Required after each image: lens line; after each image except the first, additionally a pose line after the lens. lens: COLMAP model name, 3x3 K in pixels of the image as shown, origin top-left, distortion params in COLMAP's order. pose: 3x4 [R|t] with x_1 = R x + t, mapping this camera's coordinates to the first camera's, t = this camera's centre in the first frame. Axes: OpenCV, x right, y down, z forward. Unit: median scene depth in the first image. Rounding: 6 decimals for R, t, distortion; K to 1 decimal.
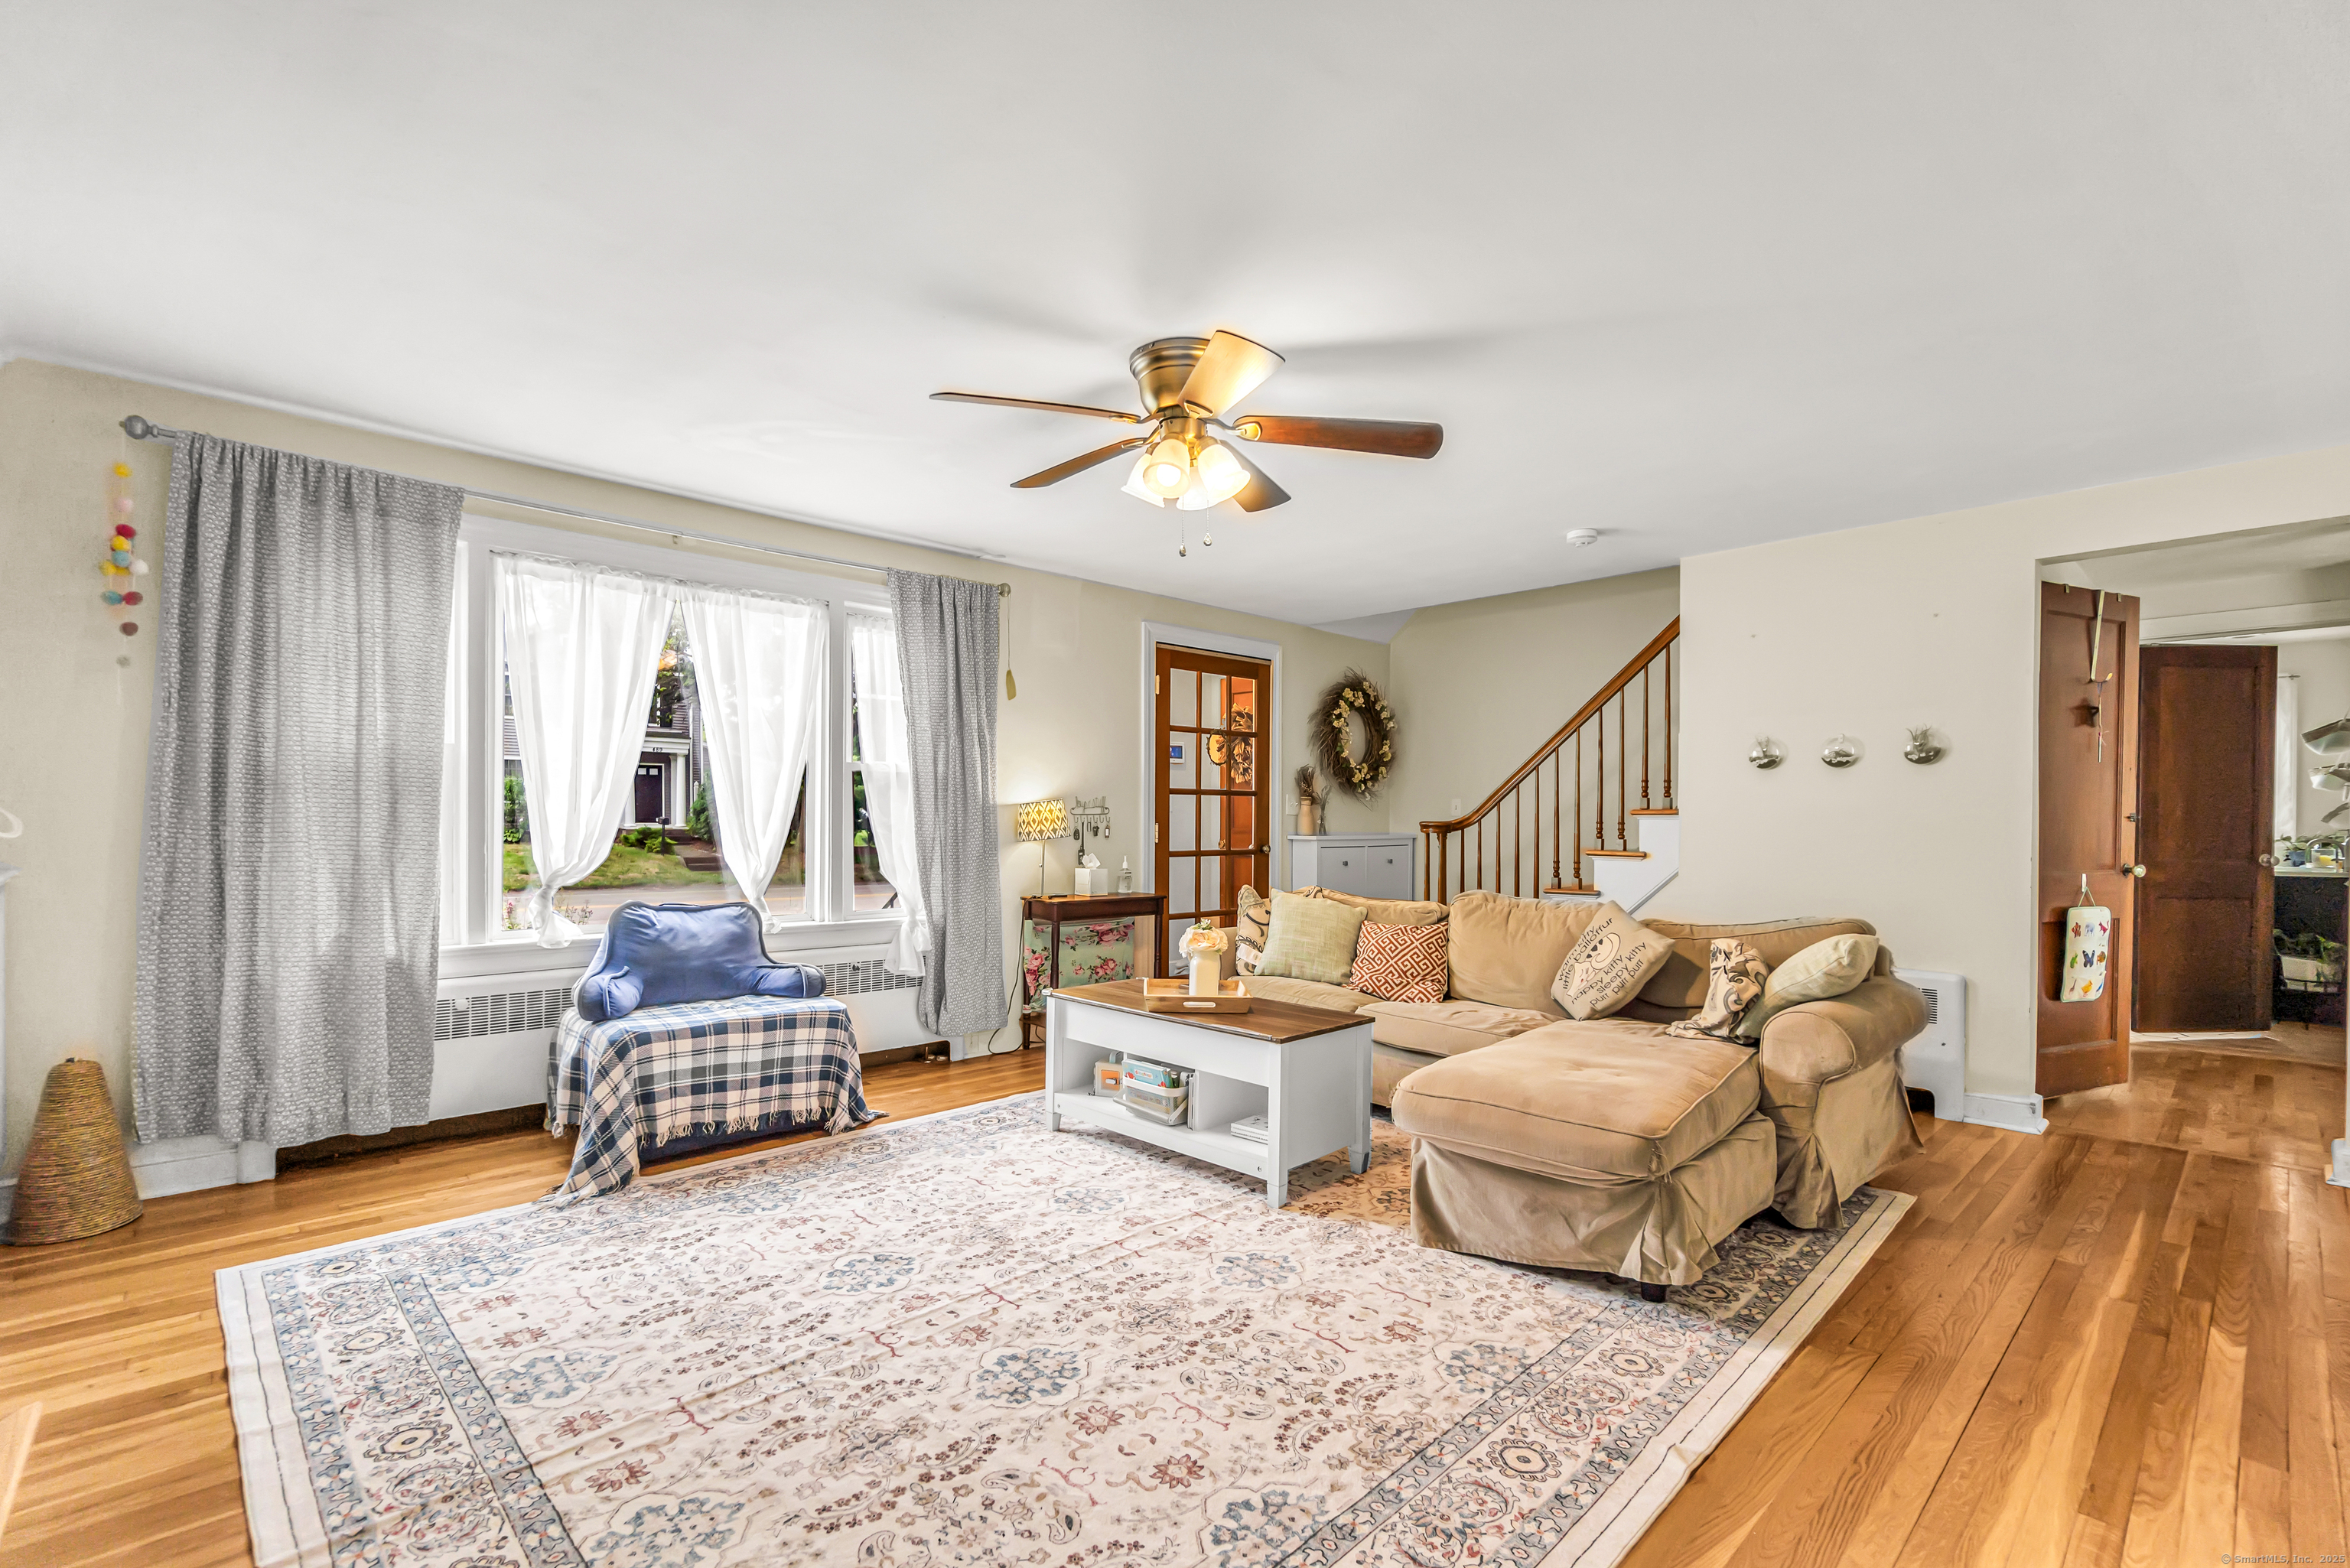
lens RADIAL K [[1028.5, 0, 1157.5], [0, 1028.5, 822.6], [0, 0, 1]] dist [0.000639, -0.000713]
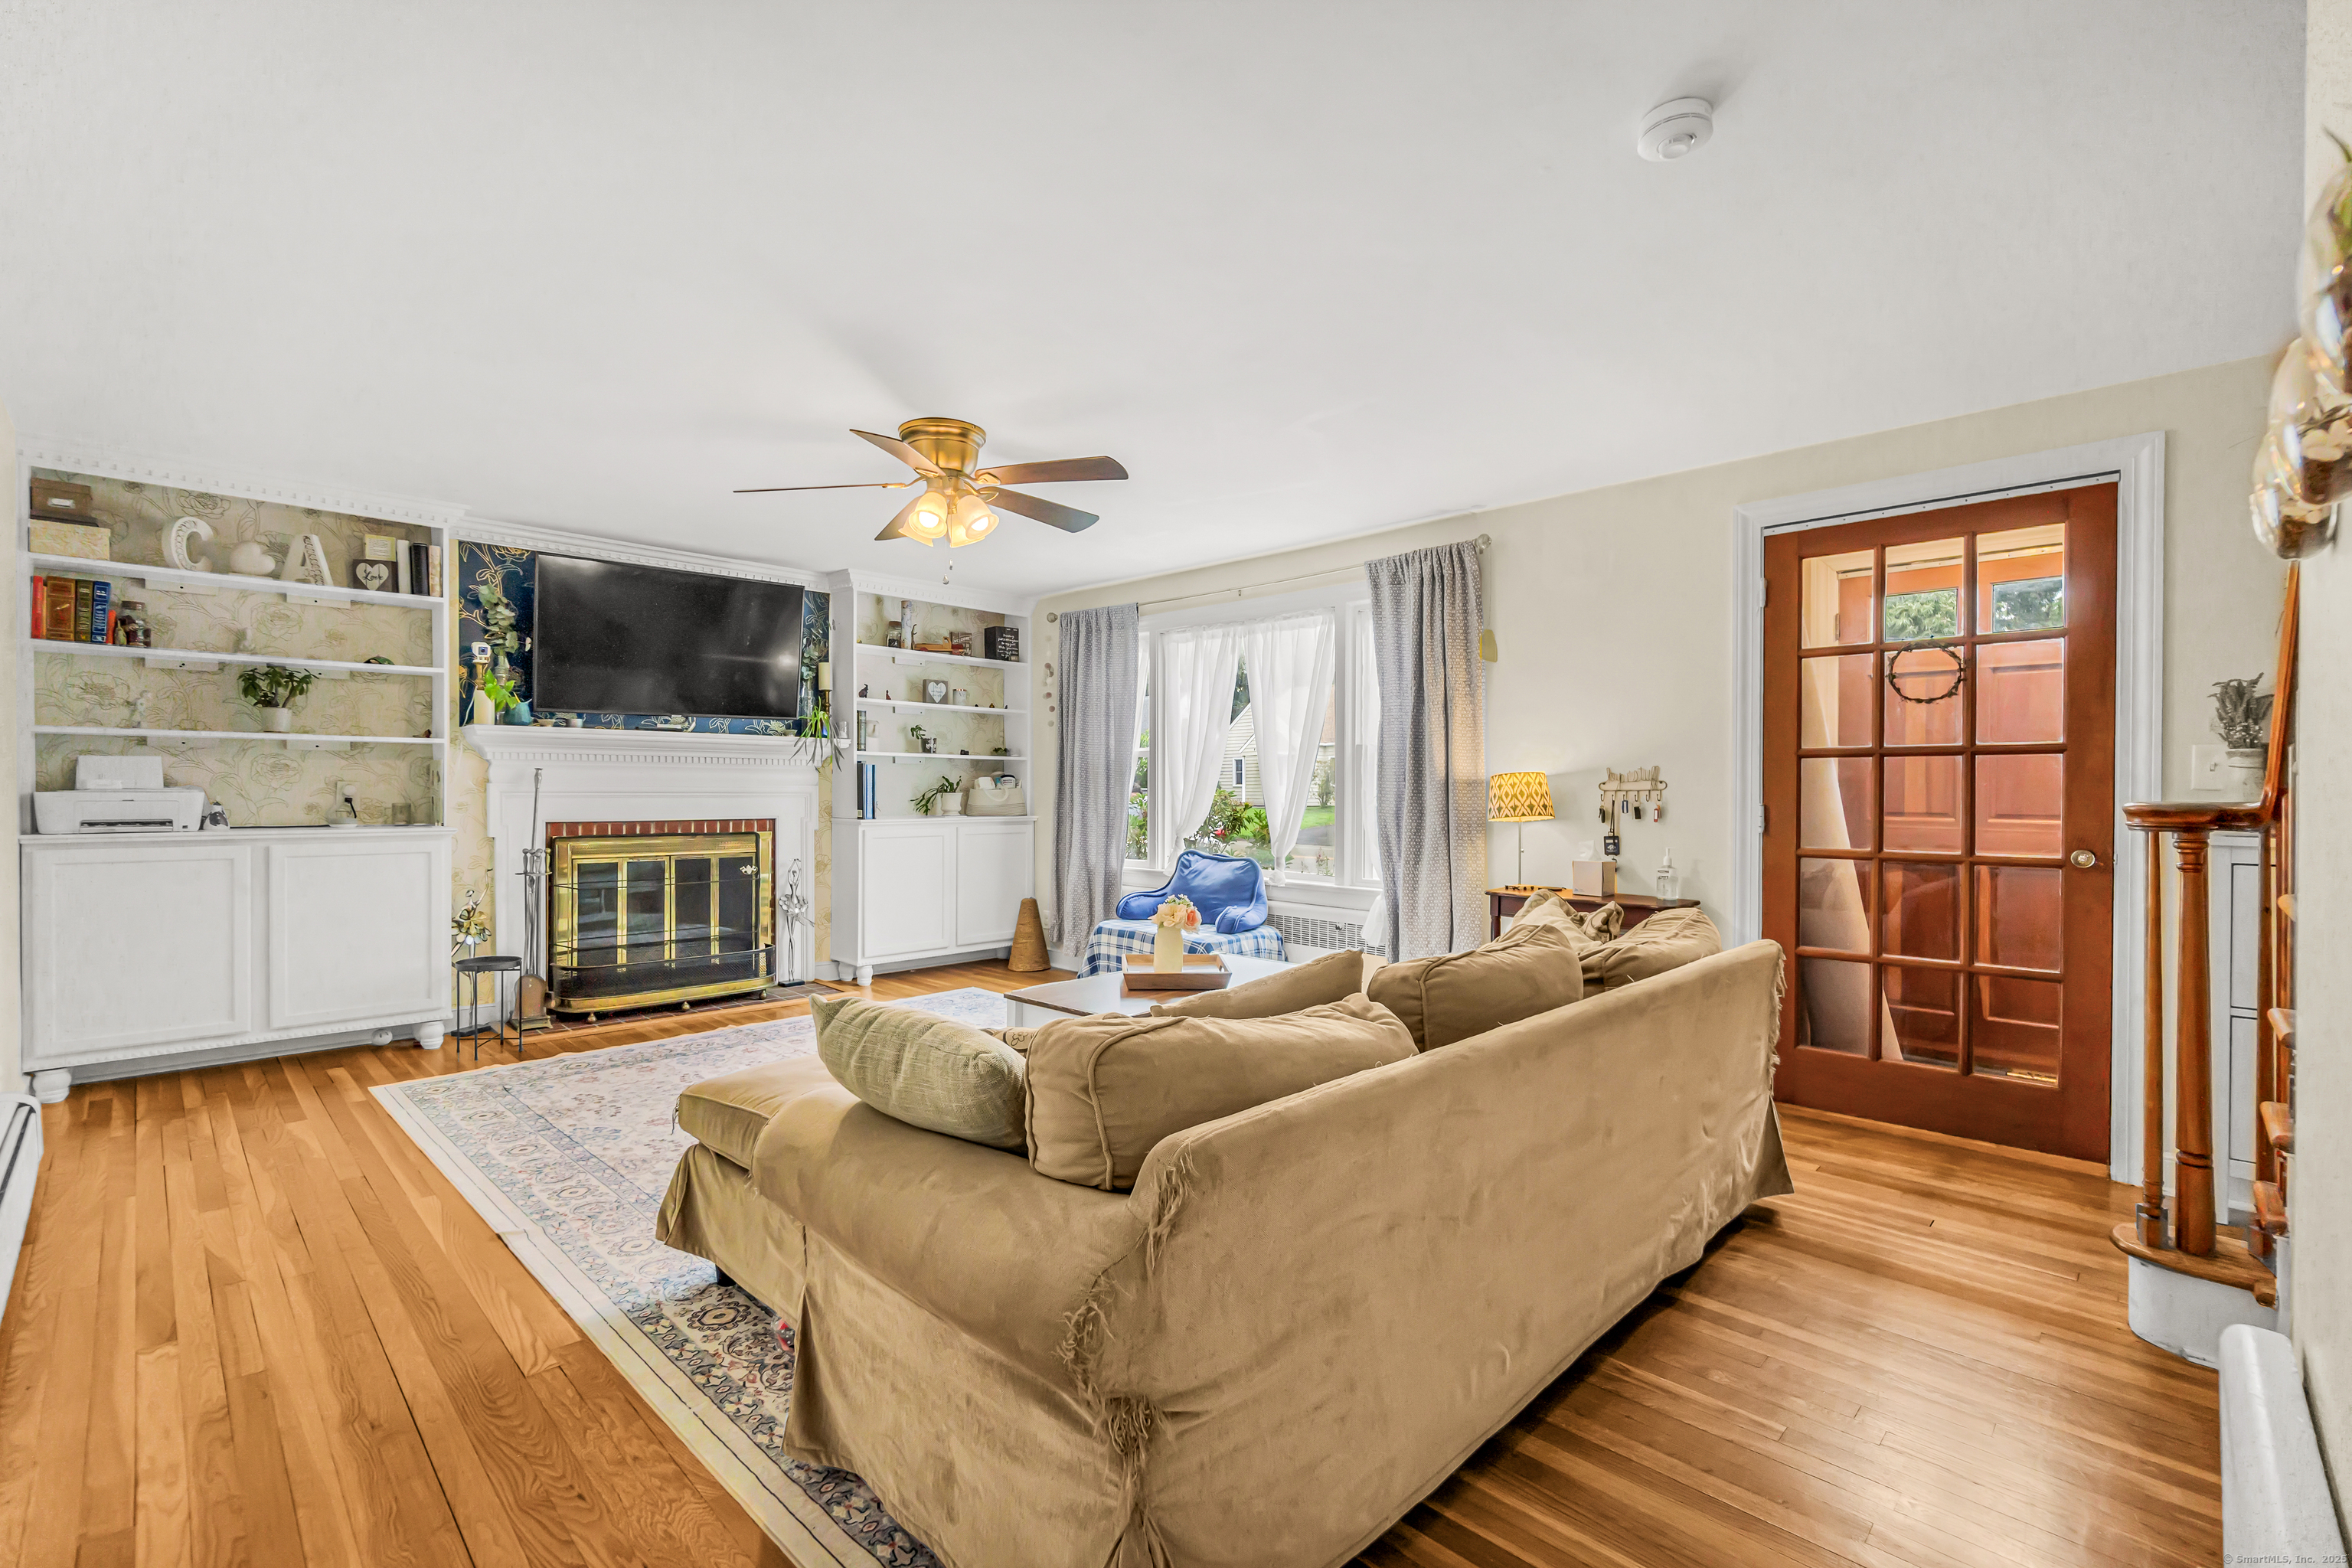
lens RADIAL K [[1029.5, 0, 1173.4], [0, 1029.5, 787.7], [0, 0, 1]] dist [0.000639, -0.000713]
pose [[0.044616, -0.008878, -0.998965, 1.358075], [-0.012232, 0.999881, -0.009432, 0.003424], [0.998929, 0.012640, 0.044502, 1.264588]]
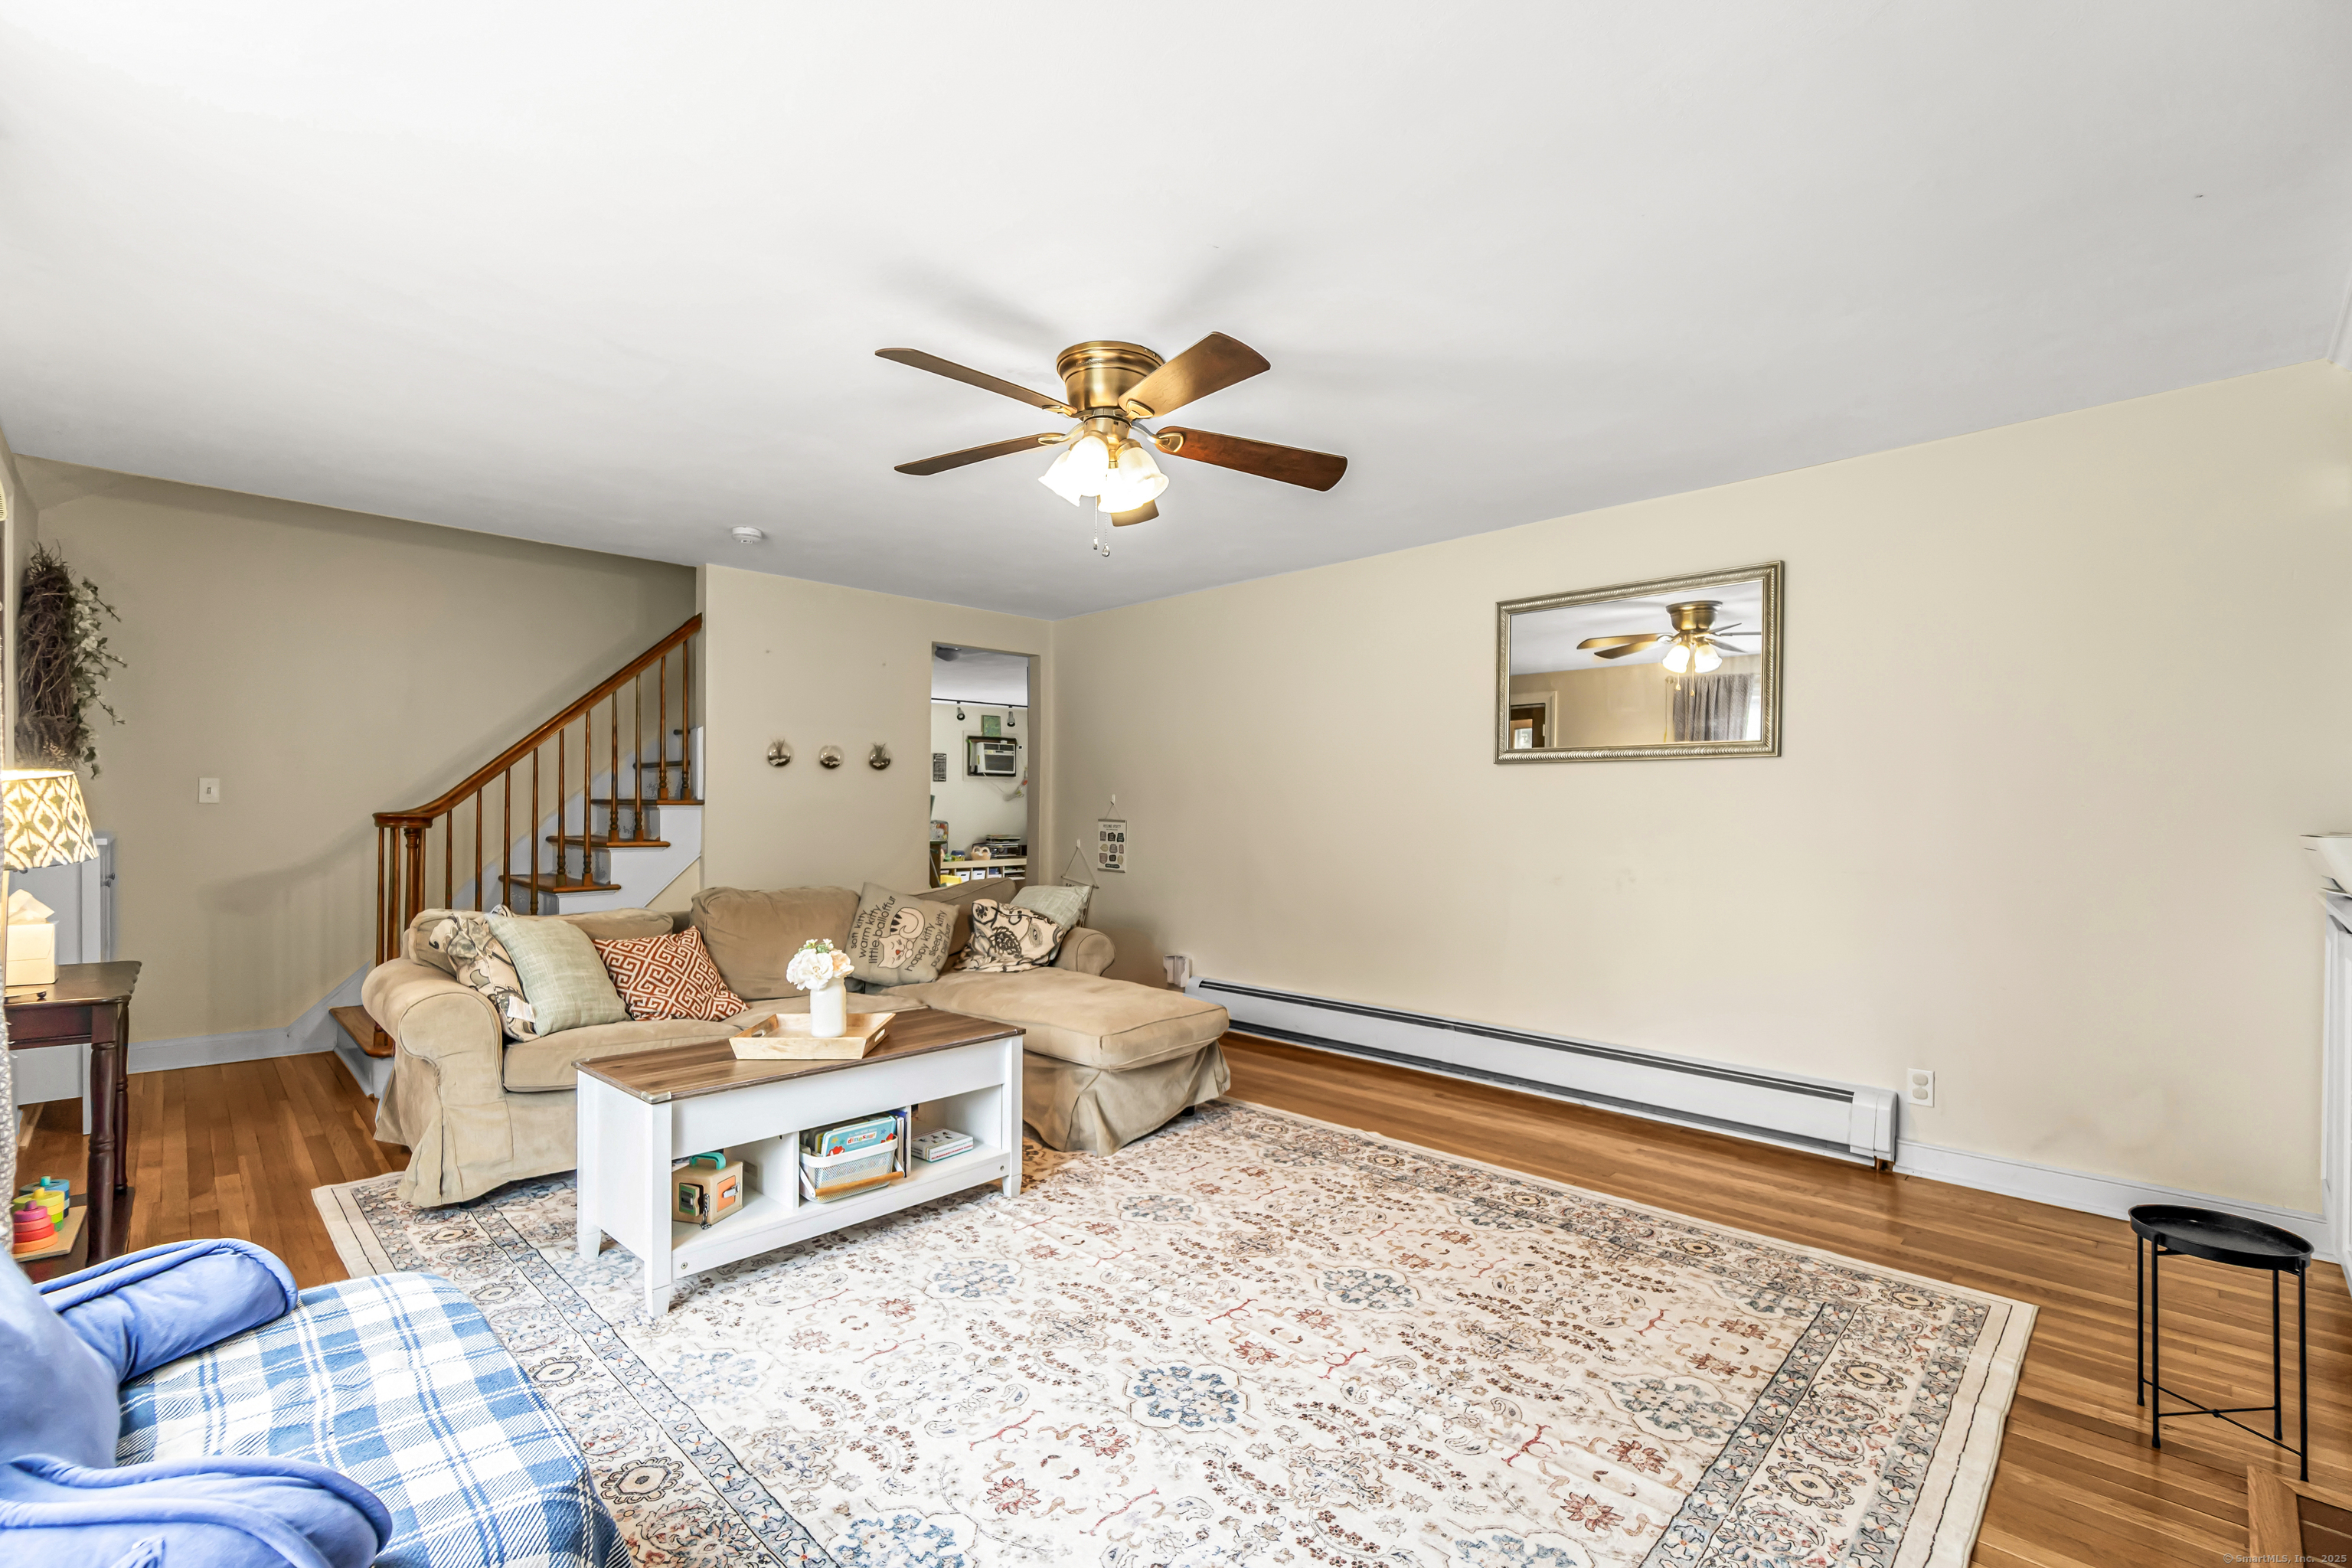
lens RADIAL K [[1029.5, 0, 1170.0], [0, 1029.5, 806.9], [0, 0, 1]] dist [0.000639, -0.000713]
pose [[-0.033759, 0.001094, 0.999429, -1.028067], [-0.006649, 0.999977, -0.001319, -0.011293], [-0.999408, -0.006690, -0.033751, 1.003434]]
